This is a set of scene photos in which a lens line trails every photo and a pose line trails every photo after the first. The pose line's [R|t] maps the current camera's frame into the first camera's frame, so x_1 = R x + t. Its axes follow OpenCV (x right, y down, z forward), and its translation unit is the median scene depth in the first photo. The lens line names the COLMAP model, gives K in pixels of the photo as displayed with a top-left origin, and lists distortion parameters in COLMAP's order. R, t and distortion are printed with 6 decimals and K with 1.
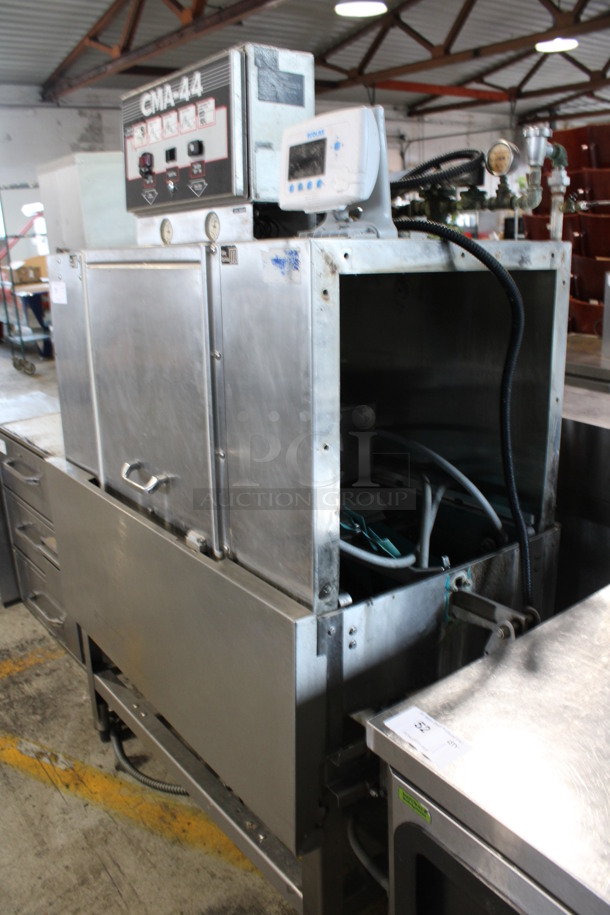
lens RADIAL K [[756.5, 0, 309.8], [0, 756.5, 455.9], [0, 0, 1]] dist [-0.170808, 0.145790]
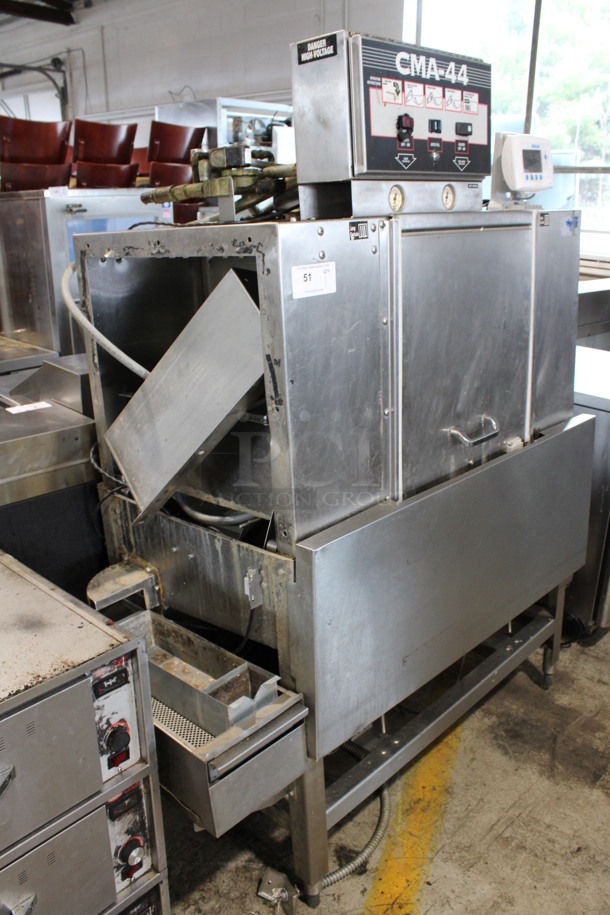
lens RADIAL K [[756.5, 0, 306.0], [0, 756.5, 457.9], [0, 0, 1]] dist [-0.170808, 0.145790]
pose [[-0.148047, -0.284448, 0.947191, -1.309927], [0.302931, 0.898667, 0.317224, -0.377551], [-0.941443, 0.333897, -0.046877, 1.404654]]
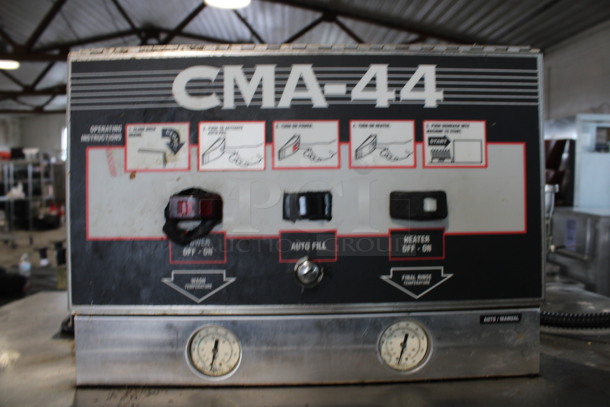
lens RADIAL K [[504.3, 0, 307.7], [0, 504.3, 201.2], [0, 0, 1]] dist [-0.170808, 0.145790]
pose [[0.592585, 0.005783, 0.805487, -0.455067], [0.212386, 0.963467, -0.163166, -0.366263], [-0.777004, 0.267764, 0.569708, 0.830335]]
